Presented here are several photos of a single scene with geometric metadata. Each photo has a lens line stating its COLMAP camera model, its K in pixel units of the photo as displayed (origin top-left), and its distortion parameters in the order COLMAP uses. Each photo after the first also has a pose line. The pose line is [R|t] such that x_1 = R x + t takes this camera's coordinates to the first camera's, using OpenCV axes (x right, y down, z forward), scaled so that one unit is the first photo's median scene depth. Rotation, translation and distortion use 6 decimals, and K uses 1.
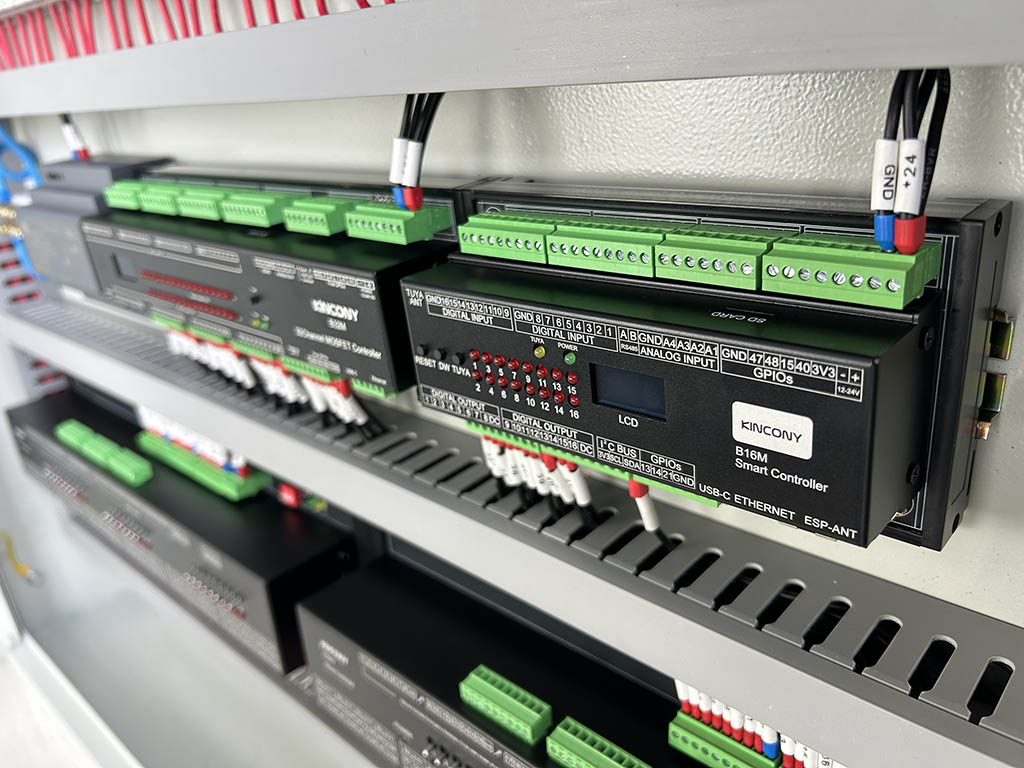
lens RADIAL K [[801.3, 0, 518.9], [0, 801.3, 392.0], [0, 0, 1]] dist [0.018206, -0.022524]
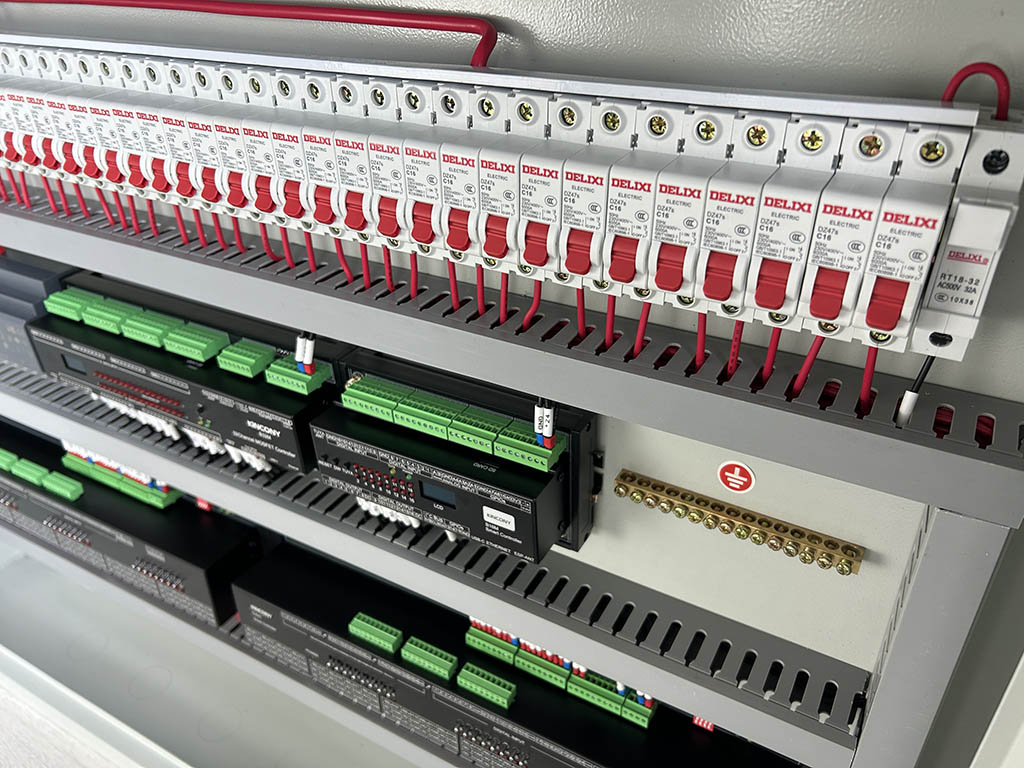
lens RADIAL K [[776.3, 0, 514.8], [0, 776.3, 384.0], [0, 0, 1]] dist [0.025985, -0.017274]
pose [[0.971901, -0.060502, 0.227481, -0.080796], [0.030637, 0.990697, 0.132595, -0.396719], [-0.233387, -0.121899, 0.964713, -0.704946]]
